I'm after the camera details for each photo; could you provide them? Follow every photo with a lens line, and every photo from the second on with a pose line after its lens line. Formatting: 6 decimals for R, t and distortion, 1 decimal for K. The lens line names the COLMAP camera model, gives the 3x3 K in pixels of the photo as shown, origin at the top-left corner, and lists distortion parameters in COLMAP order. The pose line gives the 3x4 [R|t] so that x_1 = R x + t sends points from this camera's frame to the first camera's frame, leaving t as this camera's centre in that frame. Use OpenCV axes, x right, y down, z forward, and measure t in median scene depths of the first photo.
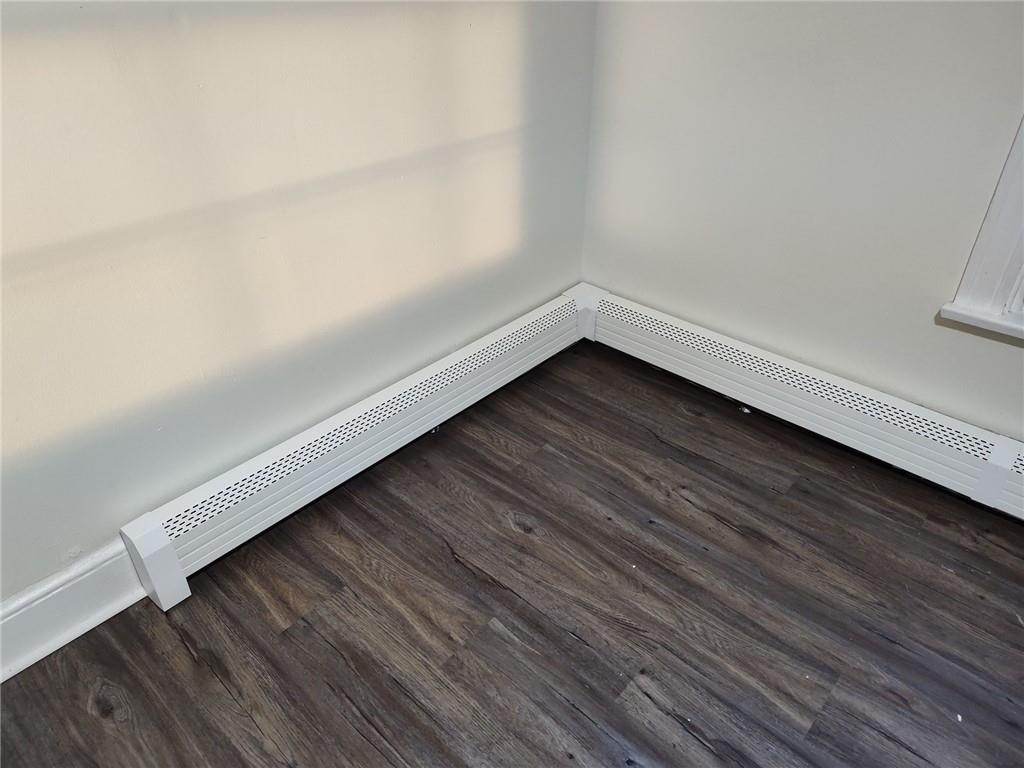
lens RADIAL K [[699.4, 0, 509.1], [0, 699.4, 385.0], [0, 0, 1]] dist [0.034875, -0.047912]
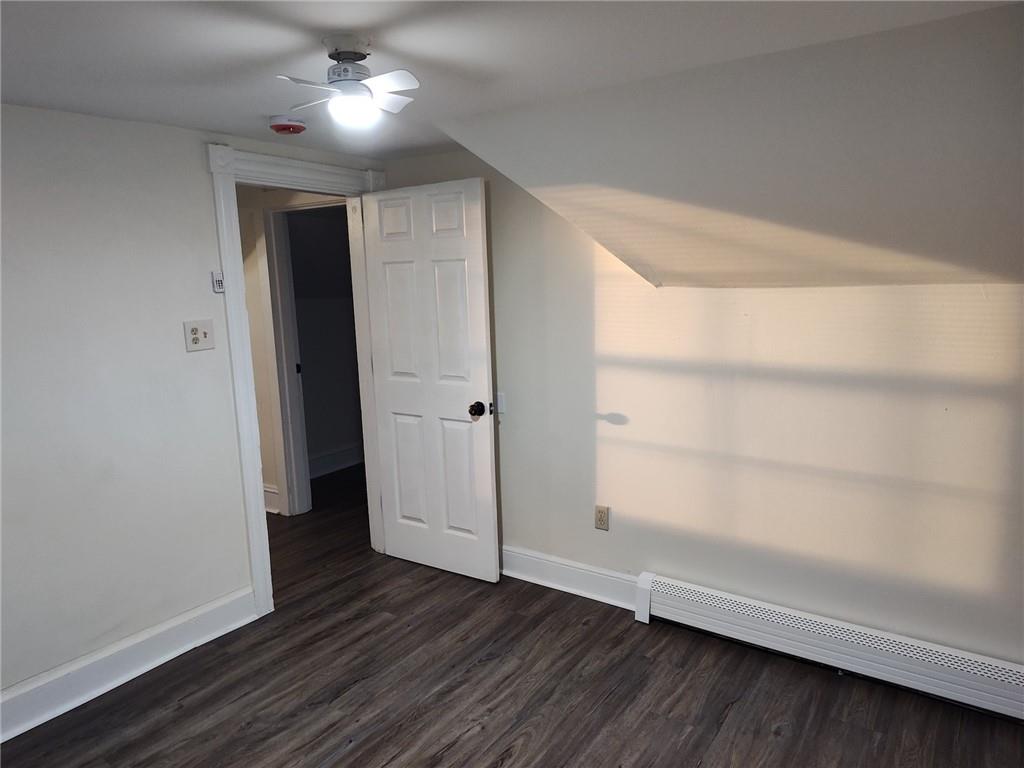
lens RADIAL K [[699.4, 0, 507.4], [0, 699.4, 385.5], [0, 0, 1]] dist [0.034875, -0.047912]
pose [[0.098938, 0.156500, -0.982710, 1.376409], [-0.519522, 0.850404, 0.083125, -0.236198], [0.848710, 0.502315, 0.165442, -0.004180]]
